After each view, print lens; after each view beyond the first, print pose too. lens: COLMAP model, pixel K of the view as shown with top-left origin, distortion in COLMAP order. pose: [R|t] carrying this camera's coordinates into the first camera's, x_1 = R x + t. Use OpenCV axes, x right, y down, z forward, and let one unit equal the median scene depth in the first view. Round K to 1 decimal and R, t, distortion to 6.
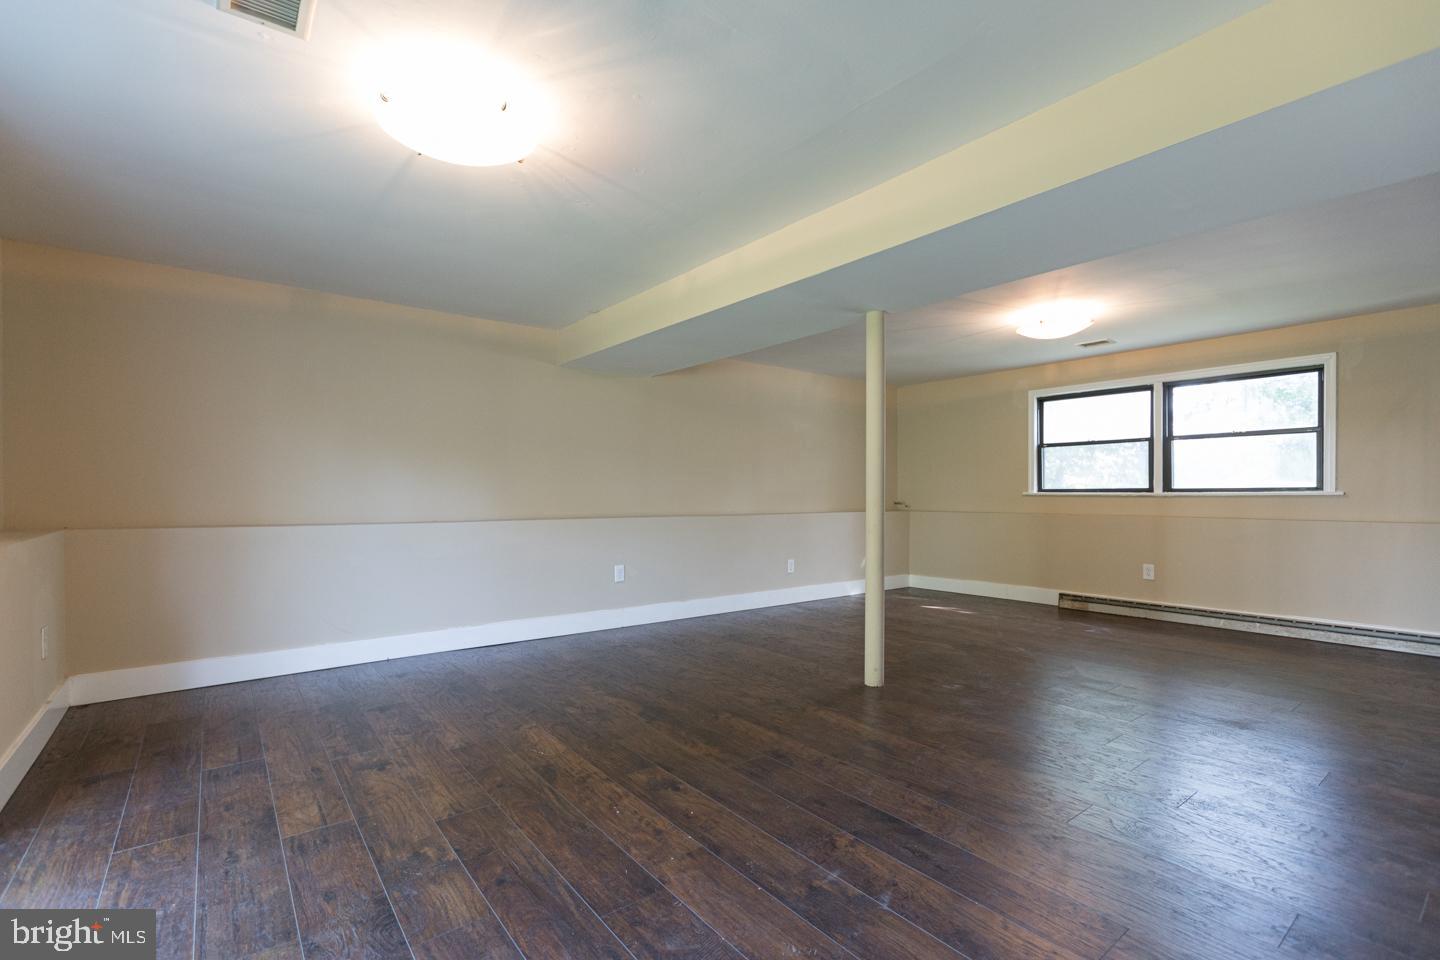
lens RADIAL K [[657.8, 0, 721.2], [0, 657.8, 477.1], [0, 0, 1]] dist [0.000784, 0.000343]
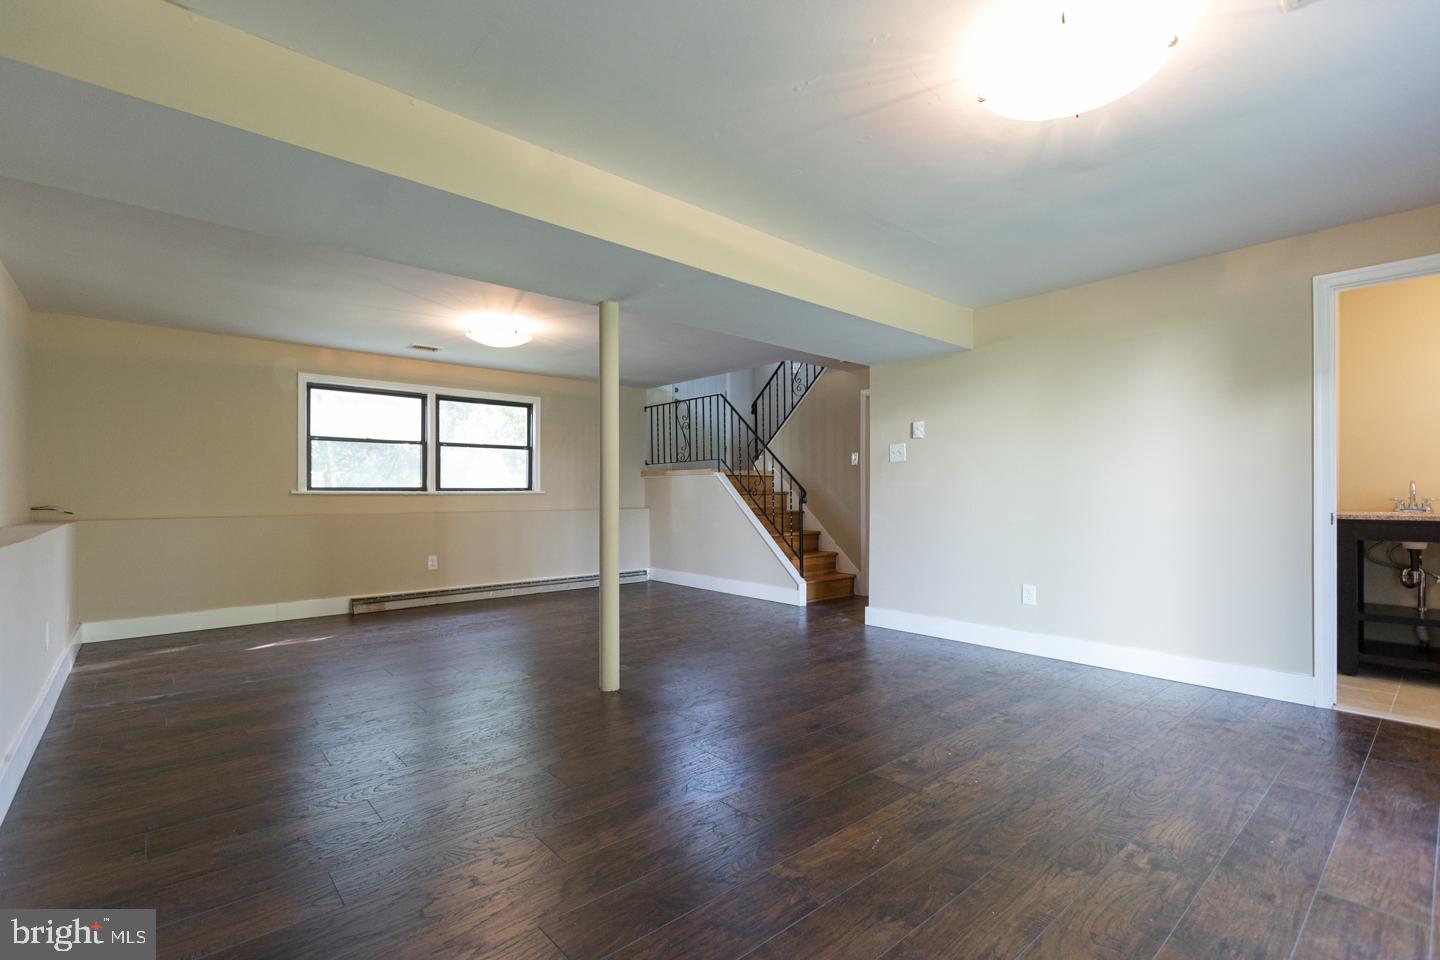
lens RADIAL K [[650.0, 0, 715.6], [0, 650.0, 477.9], [0, 0, 1]] dist [0.001389, -0.000379]
pose [[-0.057201, 0.023714, 0.998081, -0.502867], [-0.023028, 0.999421, -0.025066, 0.018138], [-0.998097, -0.024418, -0.056621, 0.621151]]
